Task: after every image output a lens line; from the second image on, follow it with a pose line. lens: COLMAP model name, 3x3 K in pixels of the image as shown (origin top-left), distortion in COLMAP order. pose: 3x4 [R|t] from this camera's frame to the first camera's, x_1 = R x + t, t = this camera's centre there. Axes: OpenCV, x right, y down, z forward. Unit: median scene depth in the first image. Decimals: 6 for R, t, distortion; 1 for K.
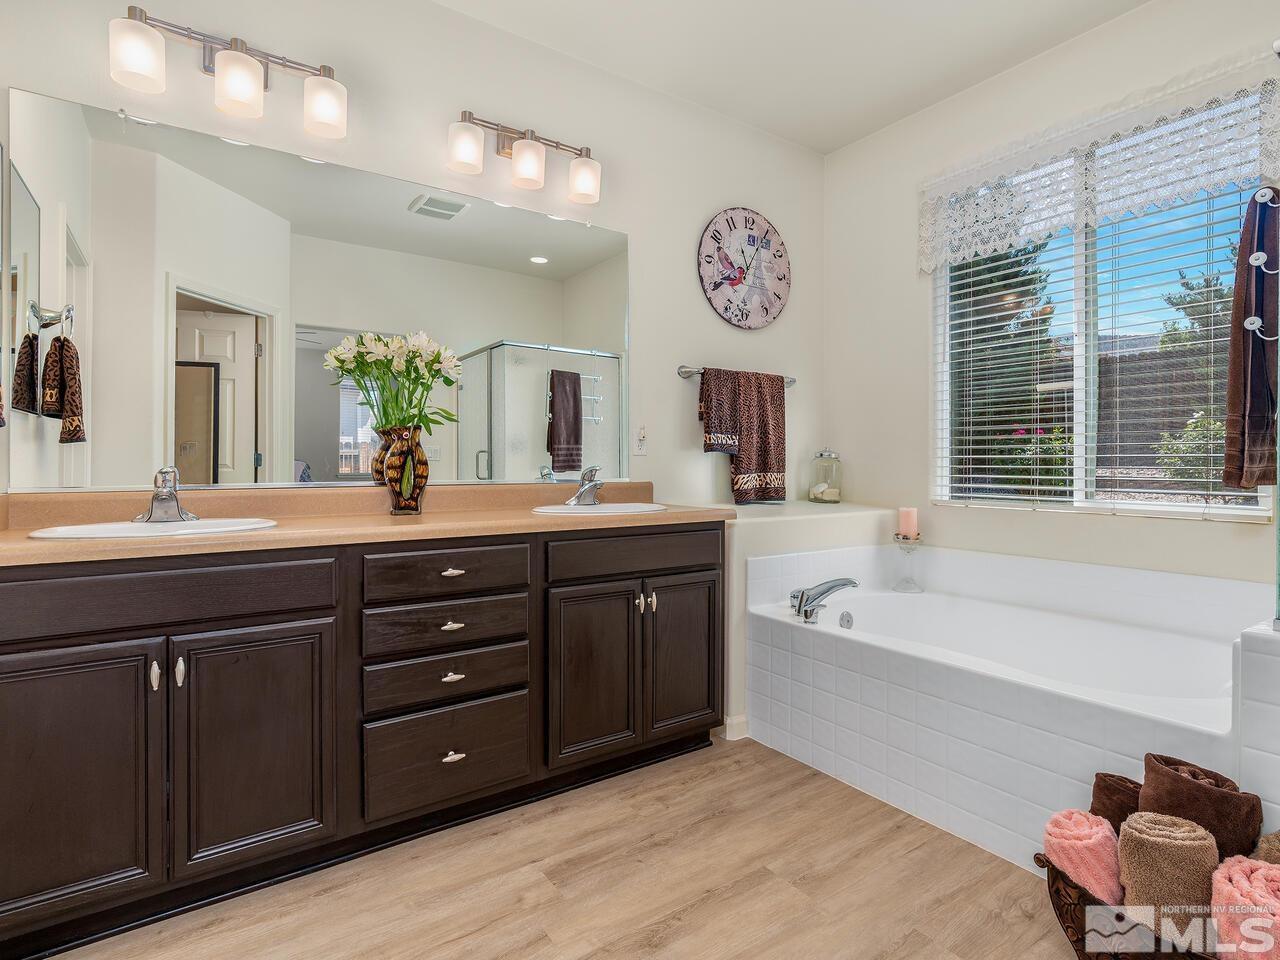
lens RADIAL K [[650.0, 0, 636.0], [0, 650.0, 474.8], [0, 0, 1]] dist [-0.004400, 0.002346]
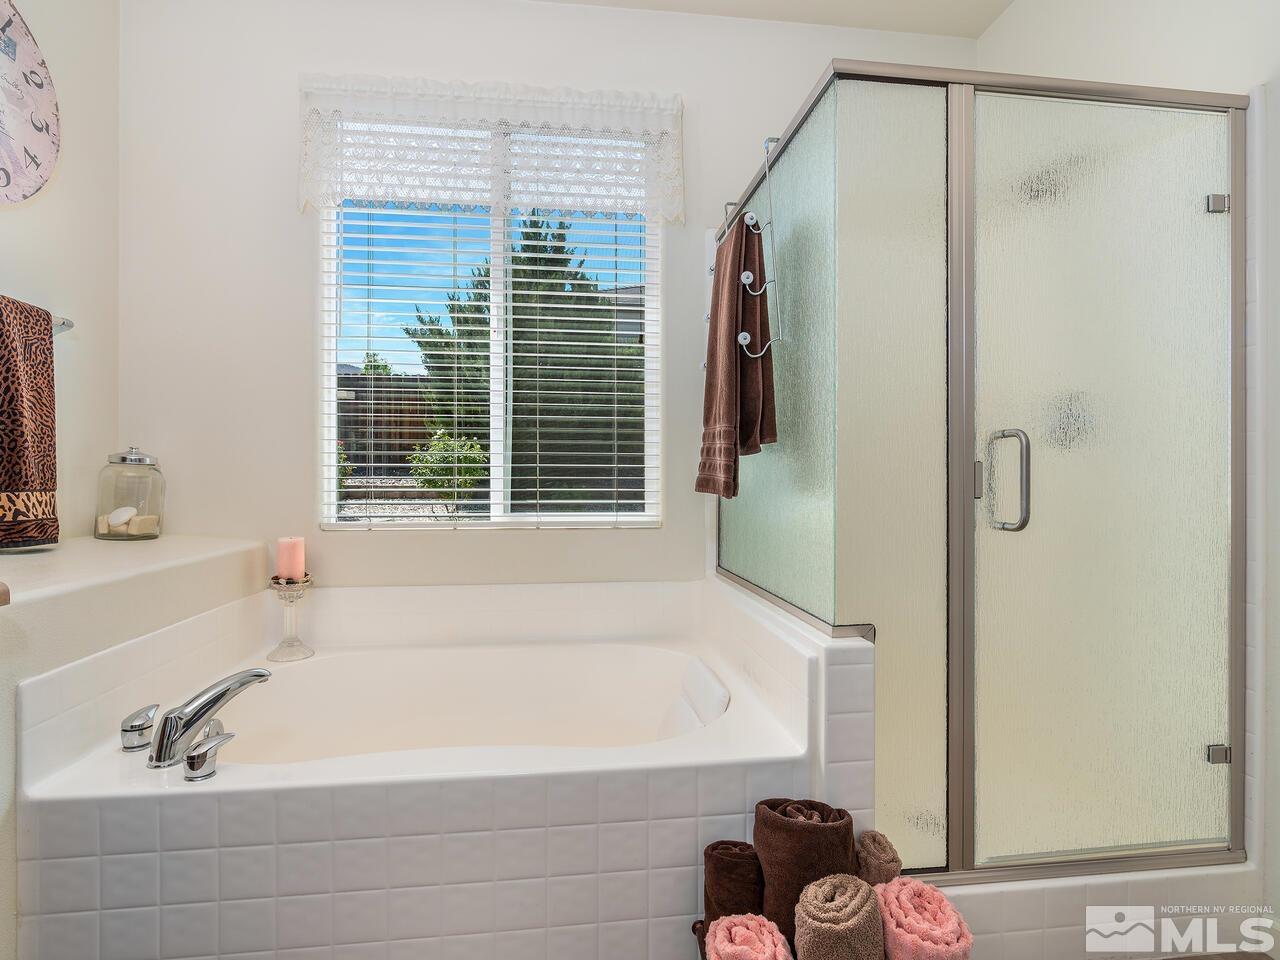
lens RADIAL K [[650.0, 0, 636.0], [0, 650.0, 474.8], [0, 0, 1]] dist [-0.004400, 0.002346]
pose [[0.456336, -0.001764, 0.889806, -0.029450], [0.014506, 0.999880, -0.005457, -0.006848], [-0.889689, 0.015398, 0.456307, 0.334871]]
